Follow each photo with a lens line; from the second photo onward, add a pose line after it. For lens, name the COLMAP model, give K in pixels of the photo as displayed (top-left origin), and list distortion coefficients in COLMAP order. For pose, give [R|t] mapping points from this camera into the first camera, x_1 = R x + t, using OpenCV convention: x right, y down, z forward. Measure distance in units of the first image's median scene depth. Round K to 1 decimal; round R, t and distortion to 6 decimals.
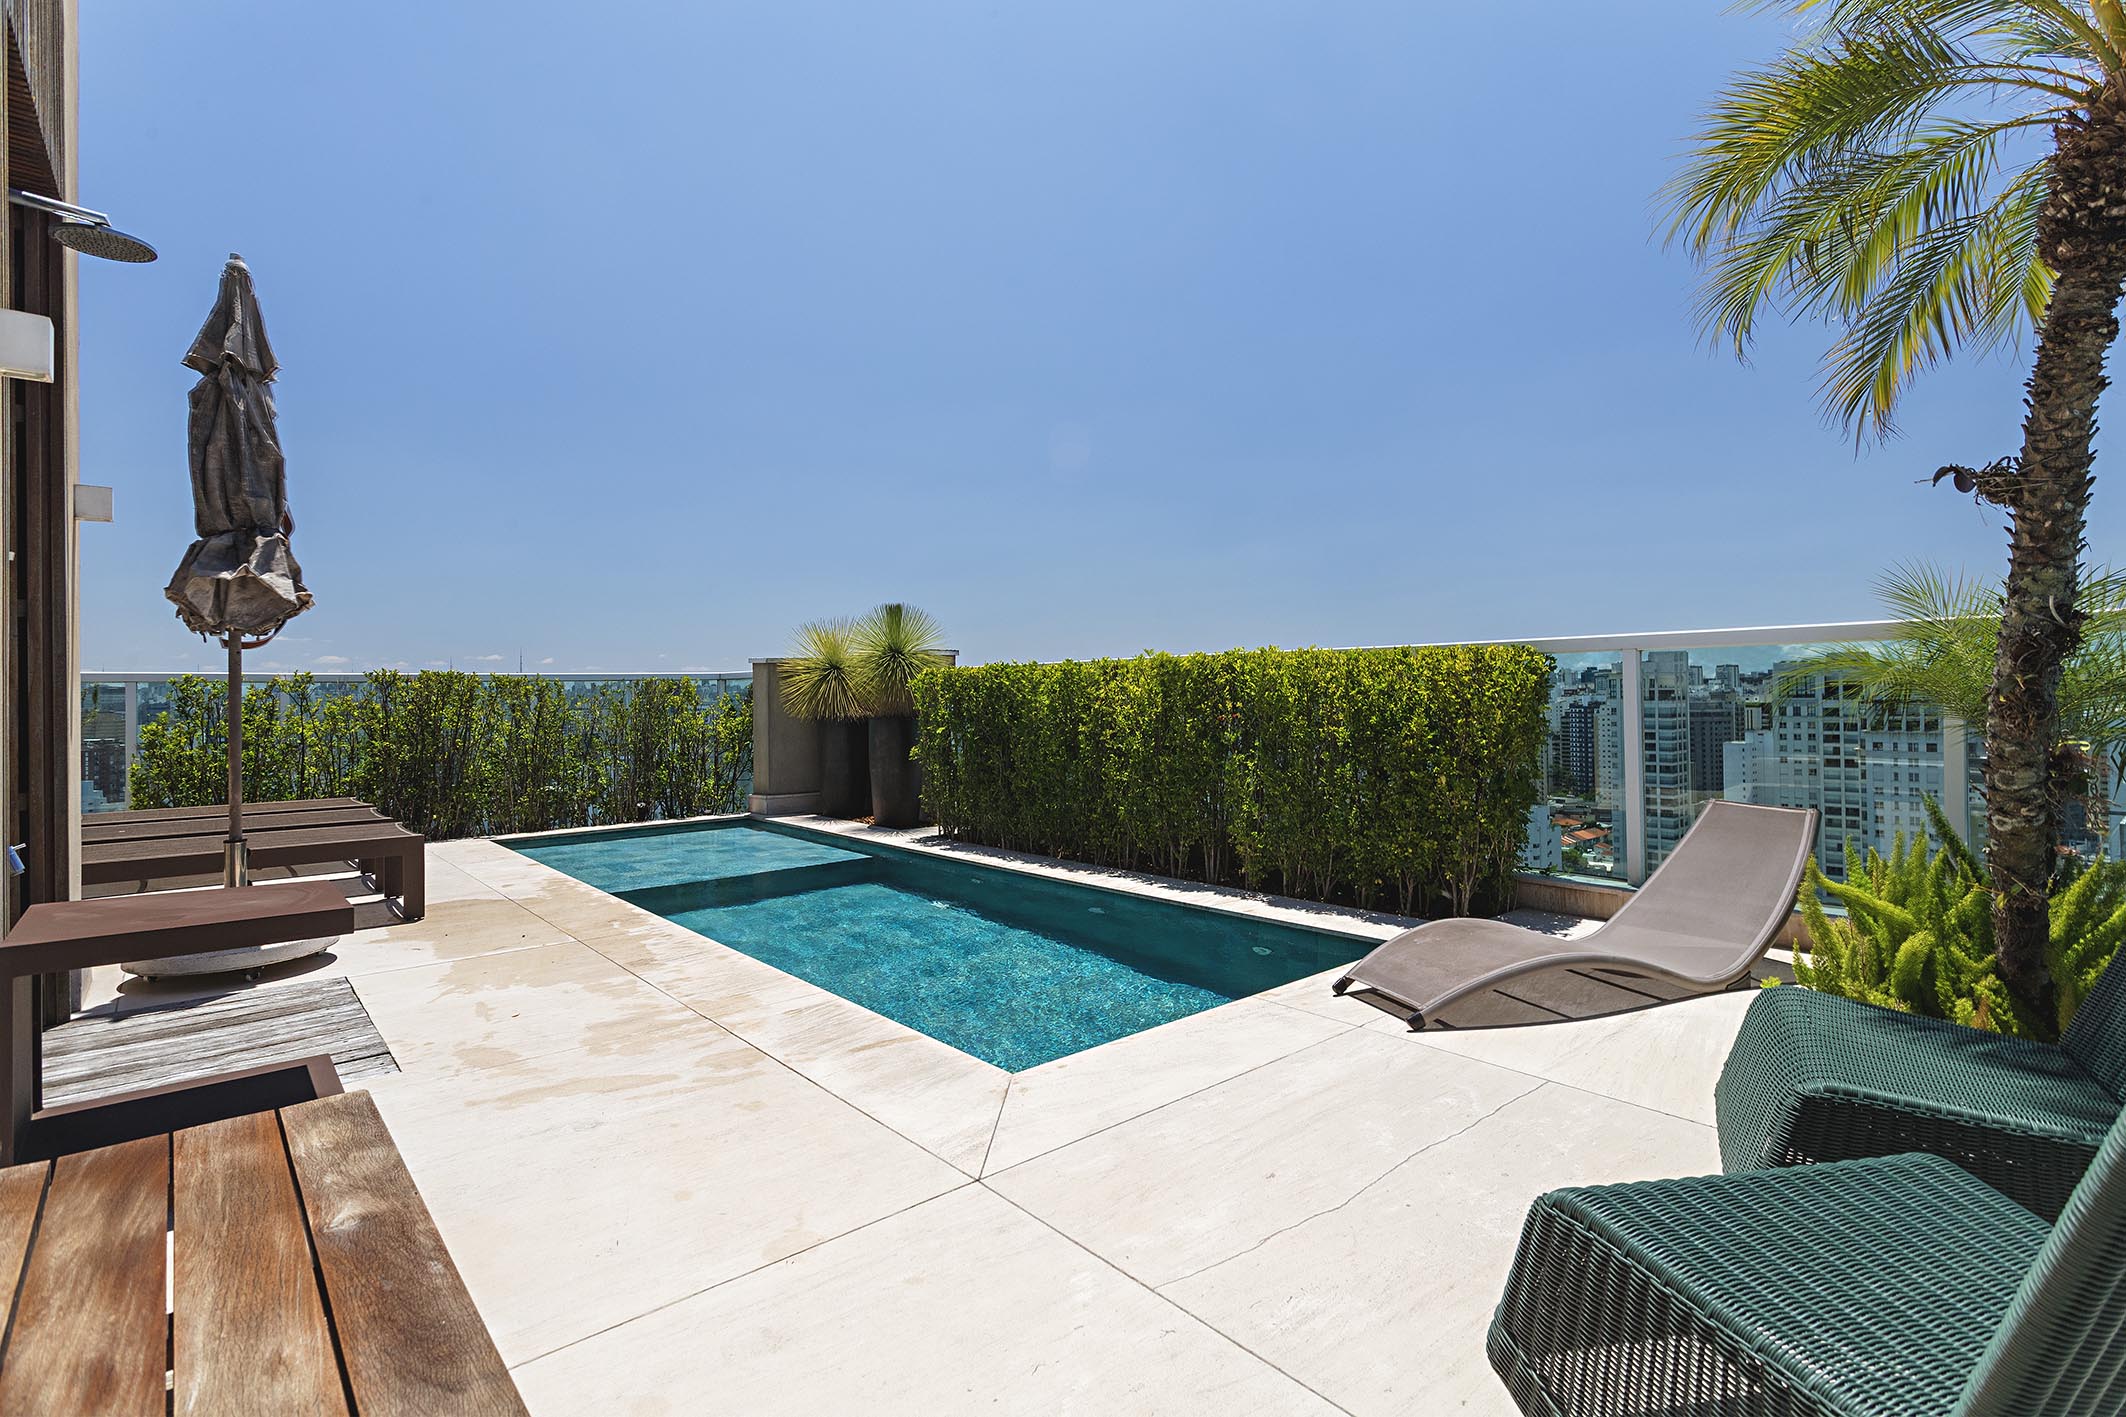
lens RADIAL K [[1012.8, 0, 1045.2], [0, 1012.8, 700.8], [0, 0, 1]] dist [0.004435, 0.001141]
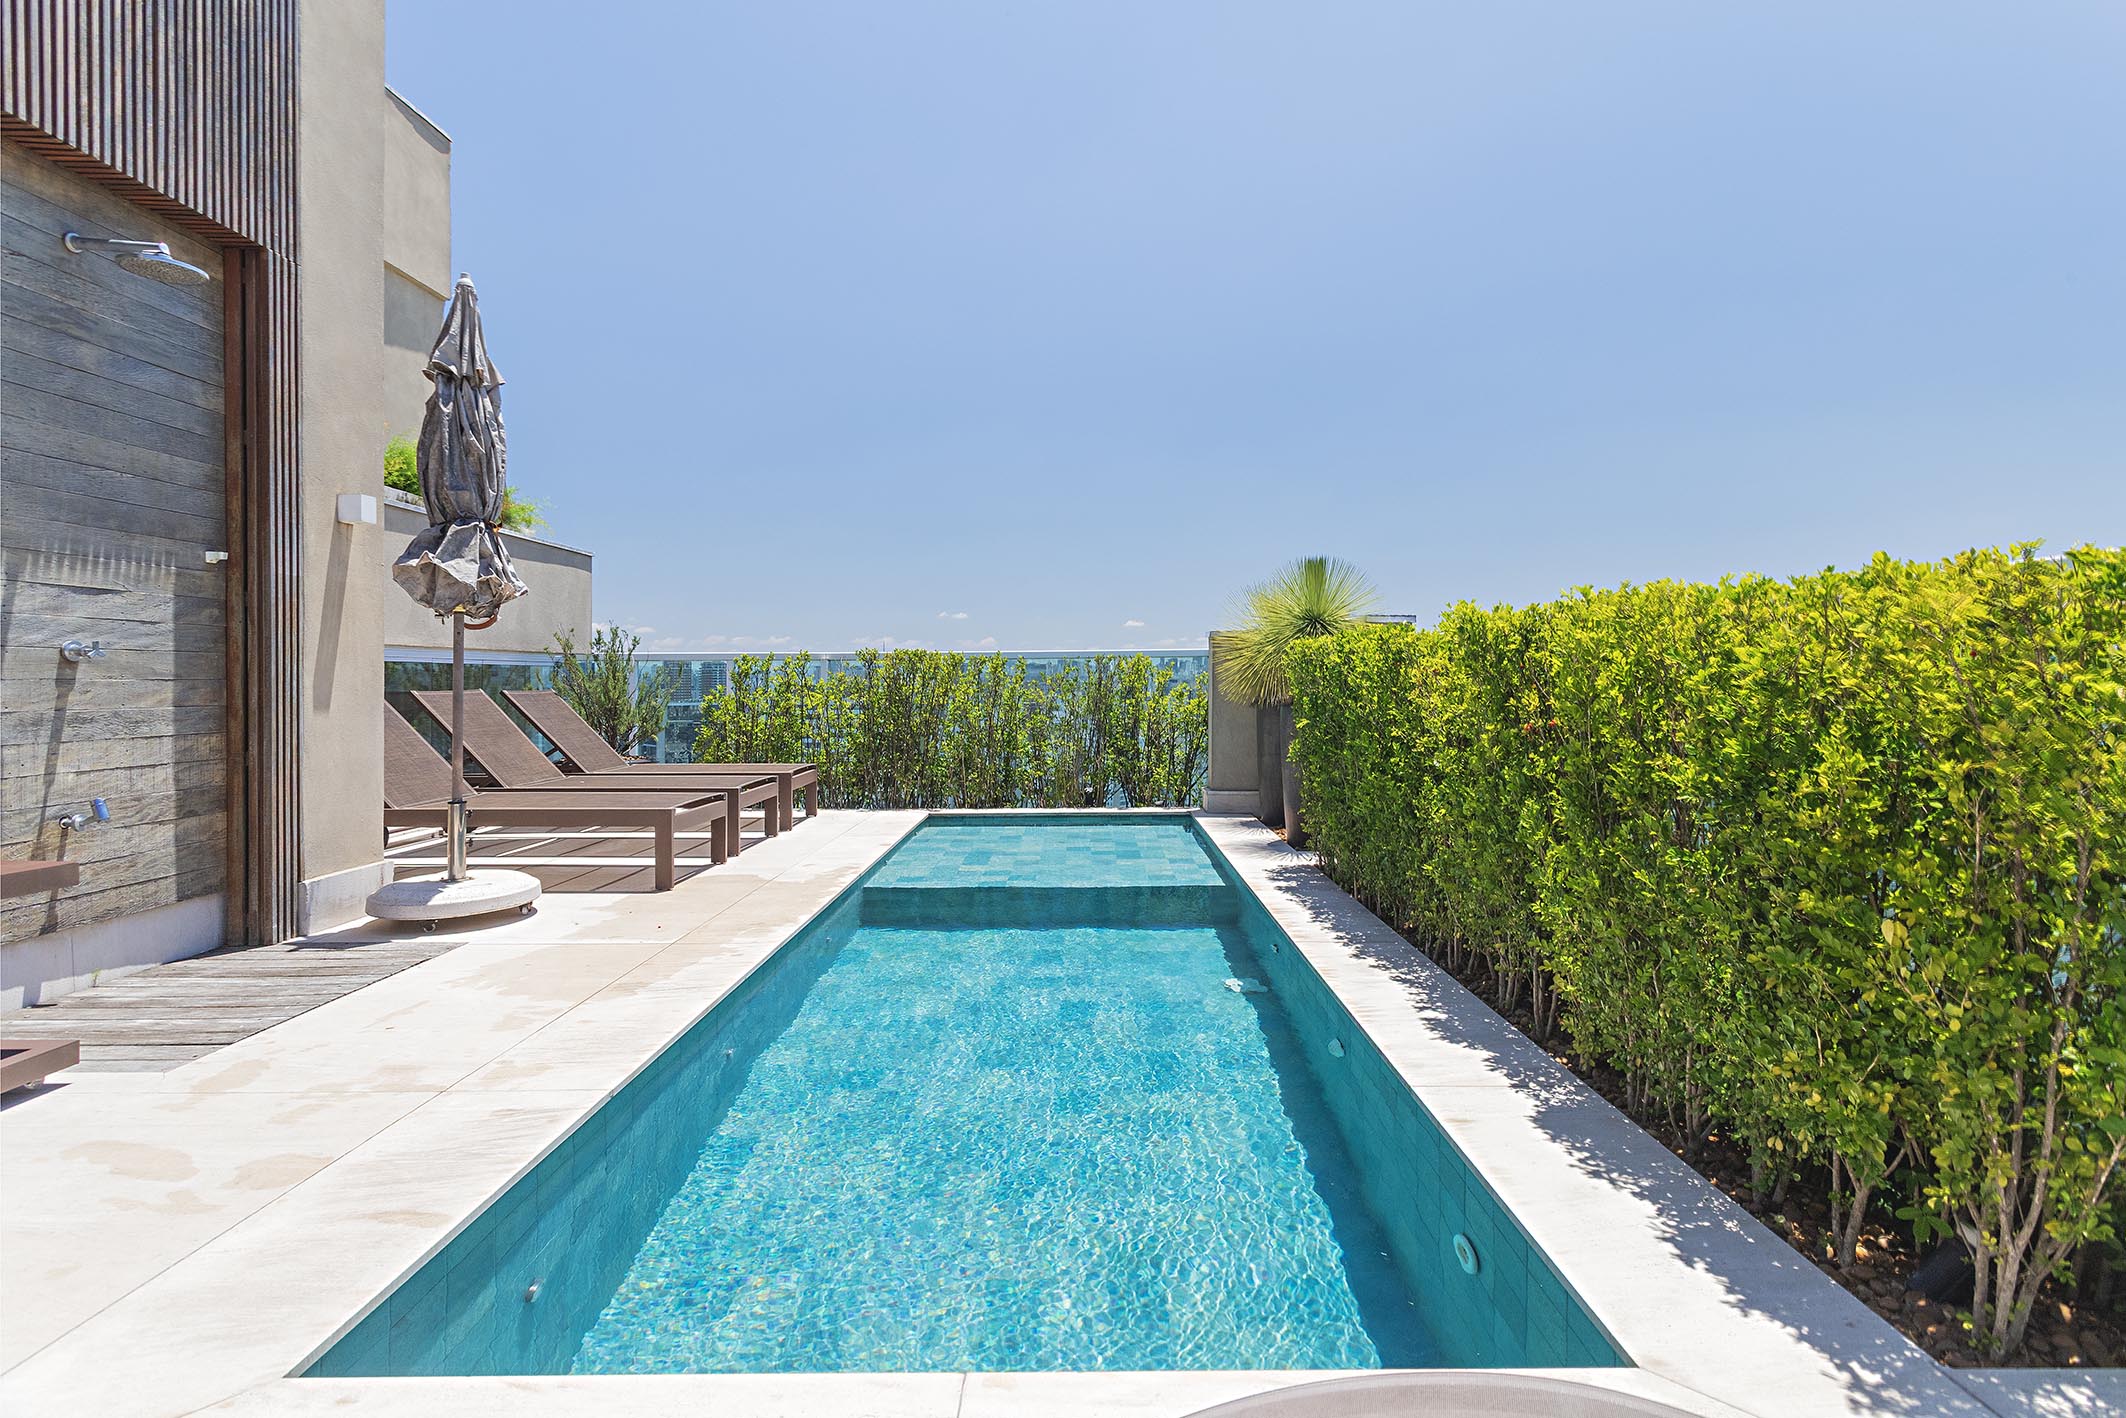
lens RADIAL K [[1012.8, 0, 1071.5], [0, 1012.8, 688.6], [0, 0, 1]] dist [0.004435, 0.001141]
pose [[0.758966, 0.016724, -0.650916, 0.389765], [-0.010440, 0.999854, 0.013516, -0.007513], [0.651047, -0.003462, 0.759030, 0.531181]]
